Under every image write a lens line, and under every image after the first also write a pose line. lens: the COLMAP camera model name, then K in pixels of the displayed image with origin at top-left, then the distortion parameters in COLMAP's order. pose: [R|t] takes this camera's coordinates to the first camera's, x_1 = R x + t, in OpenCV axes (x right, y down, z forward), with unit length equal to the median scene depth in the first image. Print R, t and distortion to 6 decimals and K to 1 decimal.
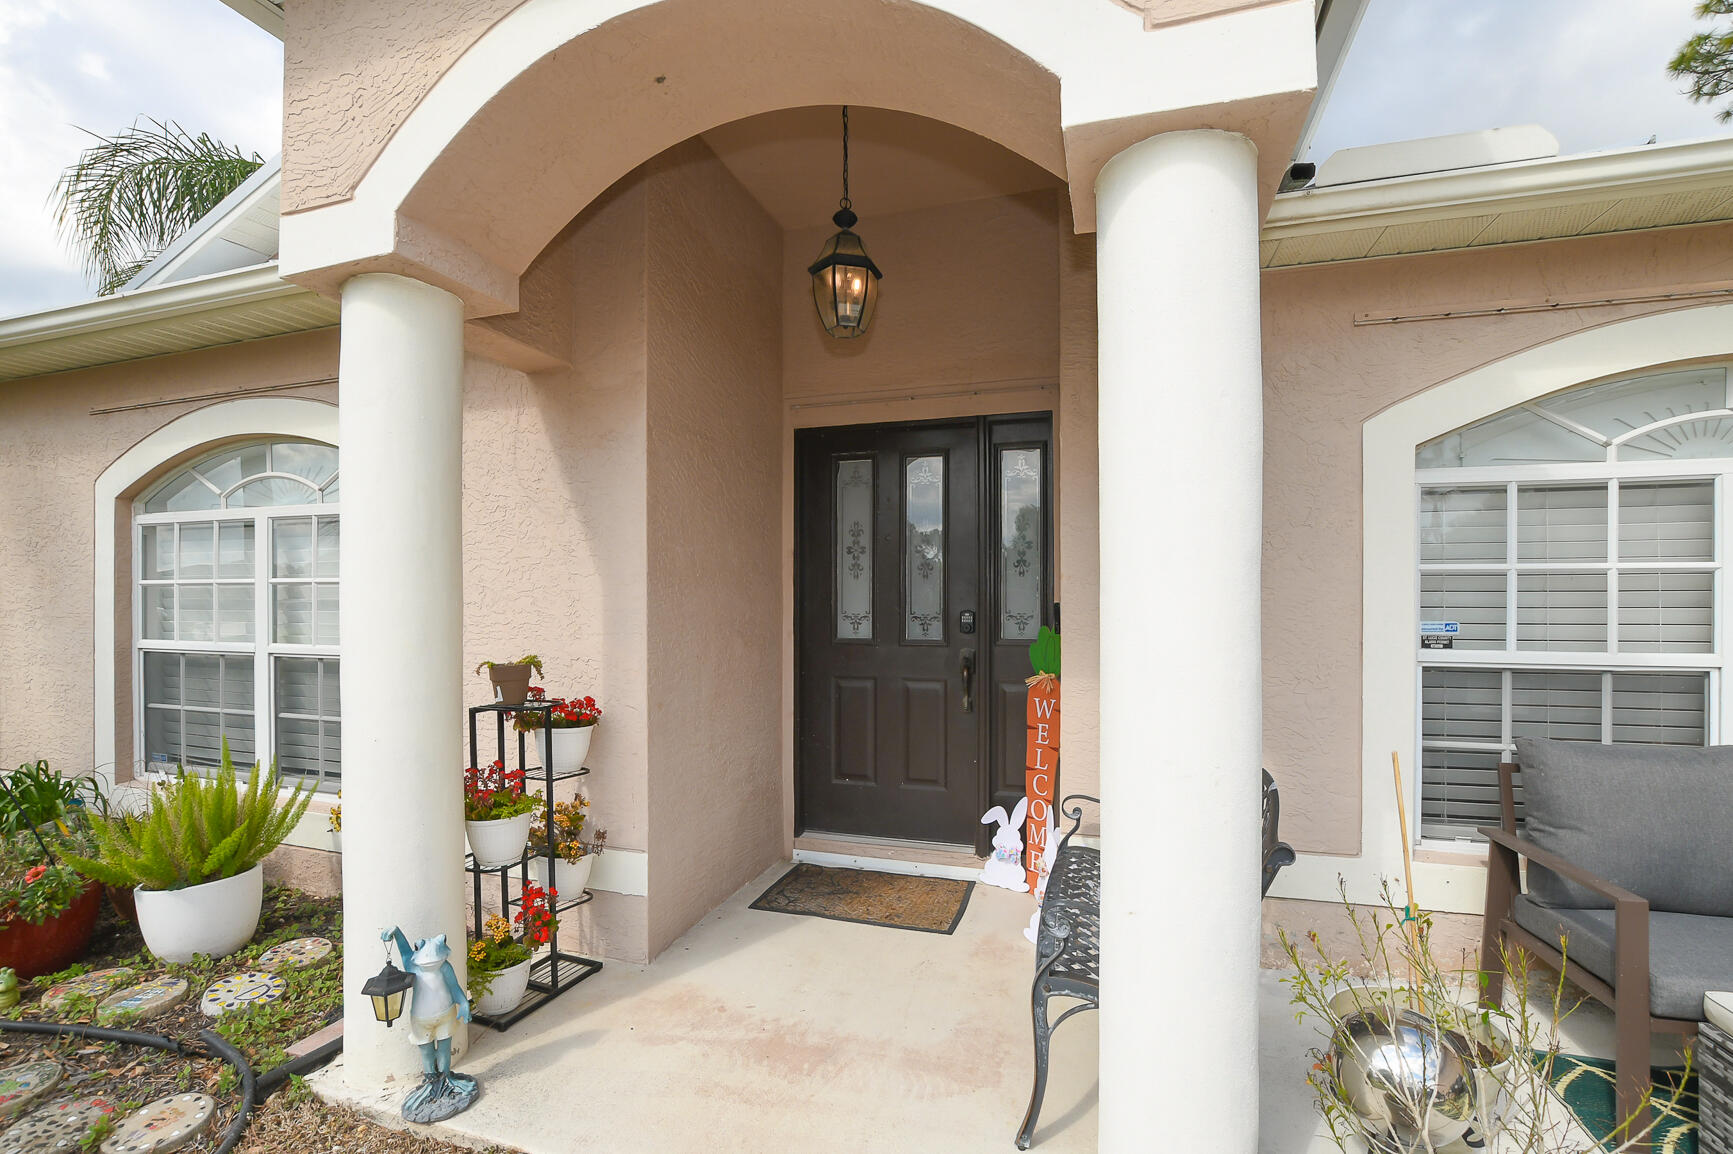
lens RADIAL K [[780.0, 0, 883.4], [0, 780.0, 598.6], [0, 0, 1]] dist [-0.035600, 0.007453]
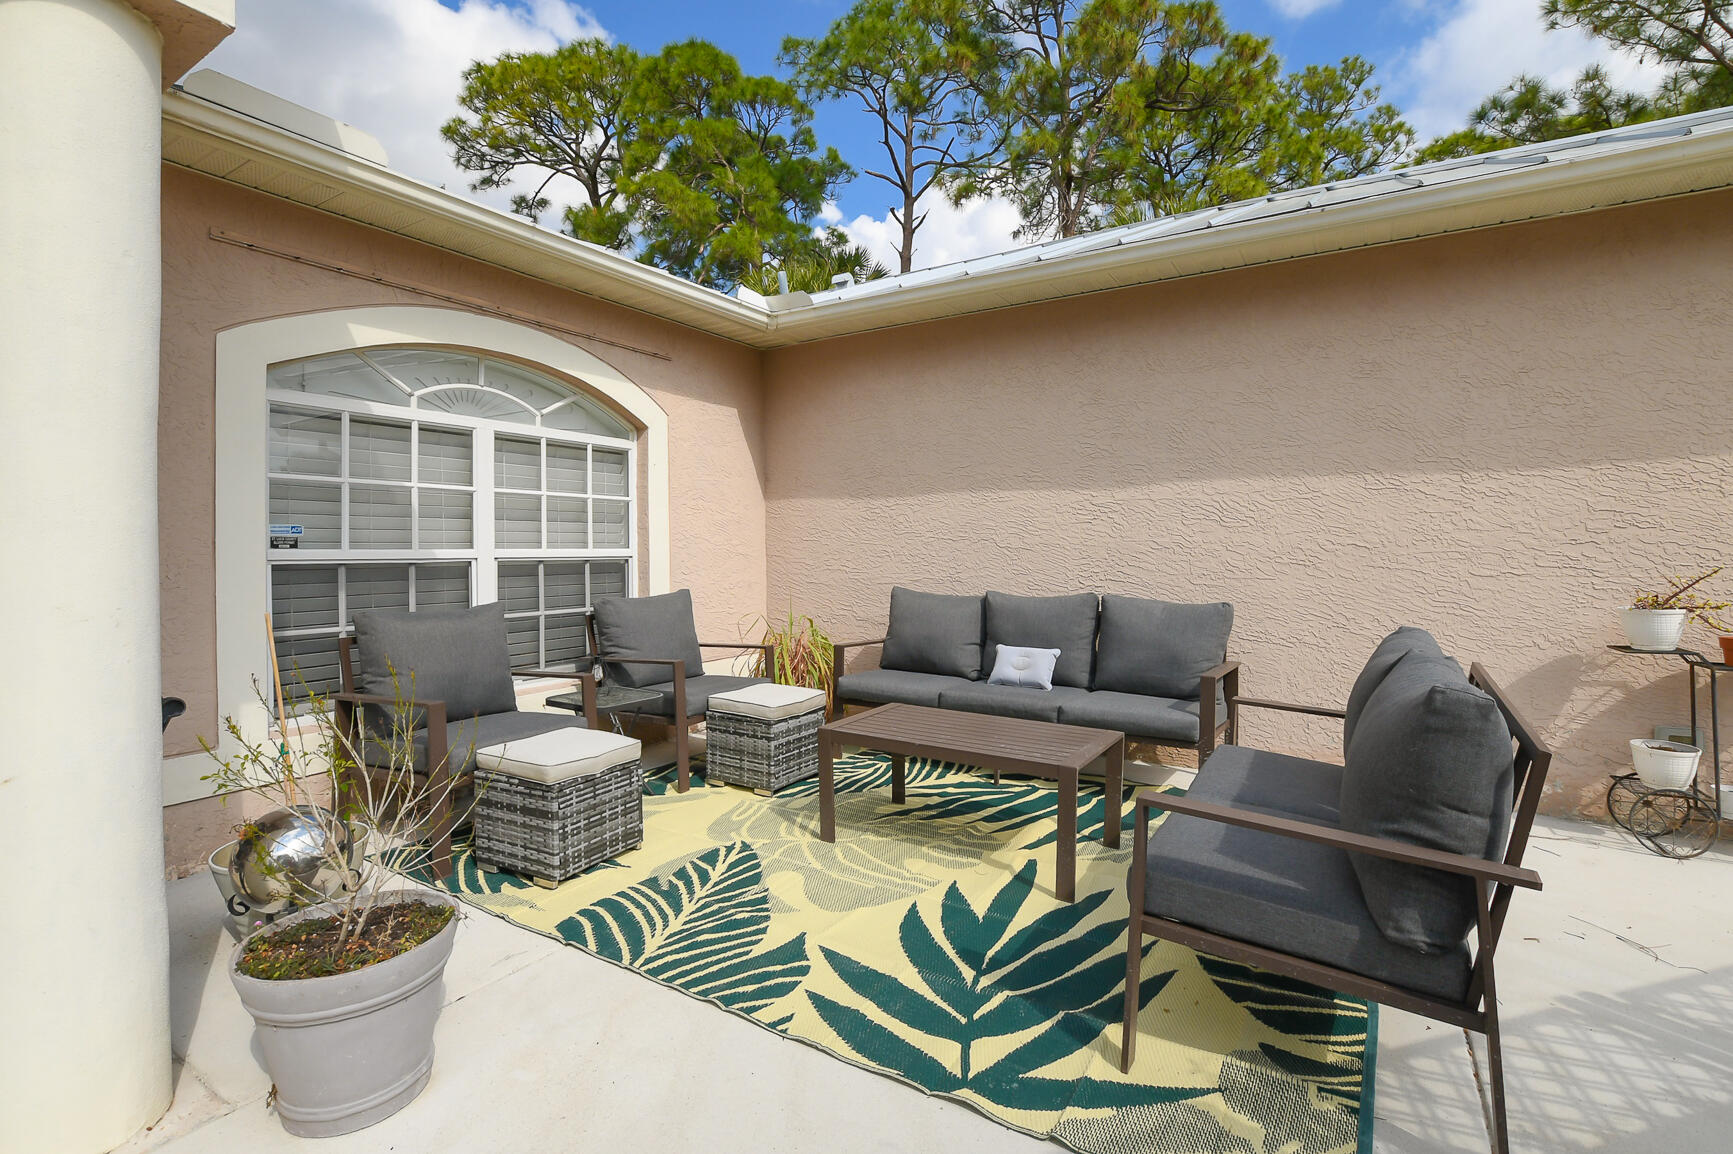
lens RADIAL K [[791.5, 0, 869.8], [0, 791.5, 545.8], [0, 0, 1]] dist [-0.028470, 0.000505]
pose [[0.254867, 0.005137, 0.966963, -0.172371], [0.013970, 0.999862, -0.008994, 0.085433], [-0.966875, 0.015801, 0.254760, -0.129201]]
